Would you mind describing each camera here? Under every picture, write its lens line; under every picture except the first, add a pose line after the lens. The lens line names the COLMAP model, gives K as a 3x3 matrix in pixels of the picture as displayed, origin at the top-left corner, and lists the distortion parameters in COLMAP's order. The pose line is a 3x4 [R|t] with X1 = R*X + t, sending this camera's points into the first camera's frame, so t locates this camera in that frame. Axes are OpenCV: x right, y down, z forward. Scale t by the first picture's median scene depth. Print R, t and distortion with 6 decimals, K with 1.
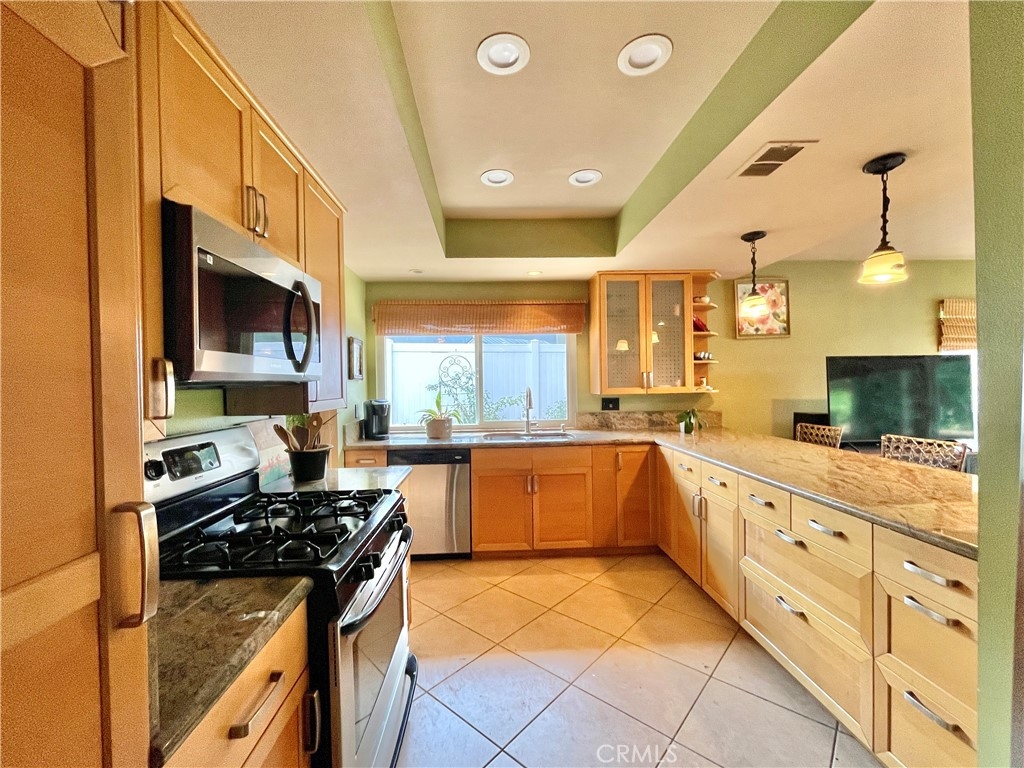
lens RADIAL K [[412.5, 0, 512.8], [0, 412.5, 380.1], [0, 0, 1]] dist [0.007215, 0.000361]
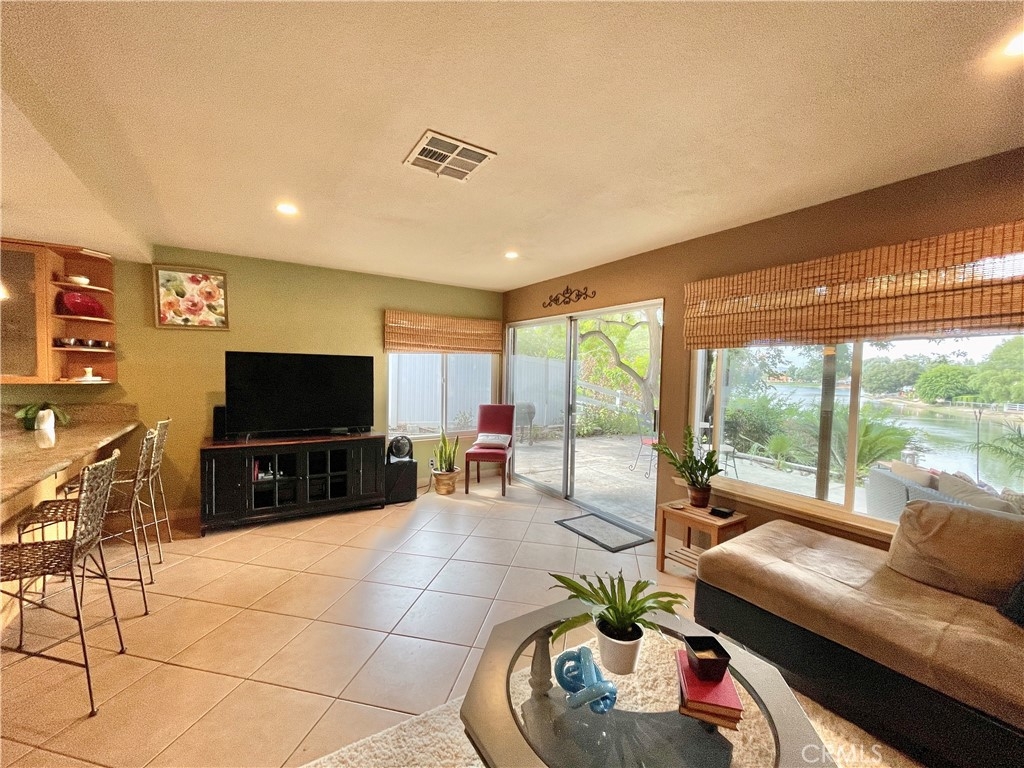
lens RADIAL K [[412.5, 0, 504.0], [0, 412.5, 386.8], [0, 0, 1]] dist [0.007215, 0.000361]
pose [[0.867454, 0.009034, 0.497435, 0.757799], [-0.026355, 0.999266, 0.027811, -0.012140], [-0.496819, -0.037235, 0.867055, -0.224897]]
